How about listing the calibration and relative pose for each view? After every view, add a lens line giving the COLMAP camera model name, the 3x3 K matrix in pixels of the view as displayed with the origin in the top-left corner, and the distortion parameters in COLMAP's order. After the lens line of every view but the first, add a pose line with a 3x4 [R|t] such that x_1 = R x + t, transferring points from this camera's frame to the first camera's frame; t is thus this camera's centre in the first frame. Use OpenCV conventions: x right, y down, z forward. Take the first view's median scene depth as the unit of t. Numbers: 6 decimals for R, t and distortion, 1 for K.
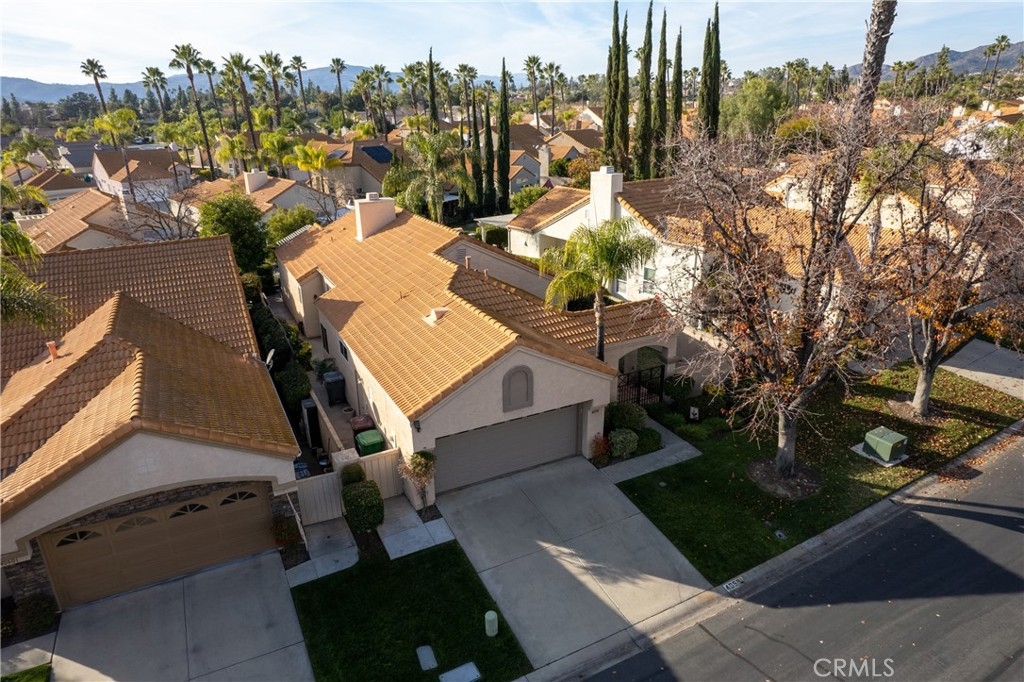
lens RADIAL K [[649.9, 0, 512.0], [0, 649.9, 341.0], [0, 0, 1]] dist [-0.082903, 0.084313]
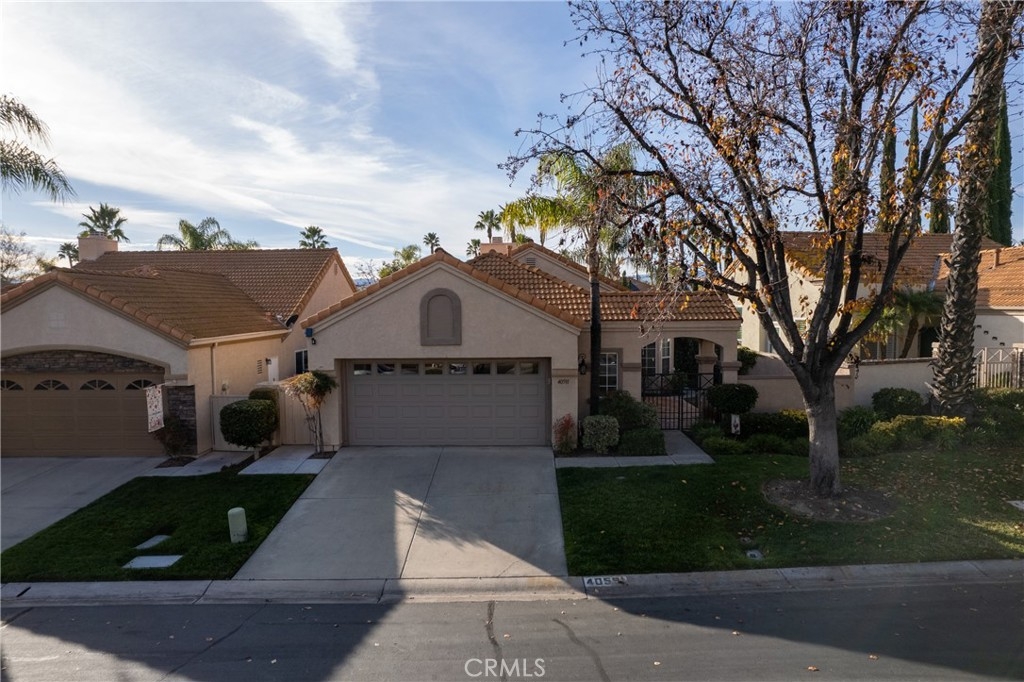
lens RADIAL K [[649.9, 0, 512.0], [0, 649.9, 341.0], [0, 0, 1]] dist [-0.082903, 0.084313]
pose [[0.884161, 0.033725, -0.465963, 0.495724], [-0.166589, 0.954585, -0.247012, 0.302386], [0.436471, 0.296023, 0.849625, 0.359757]]
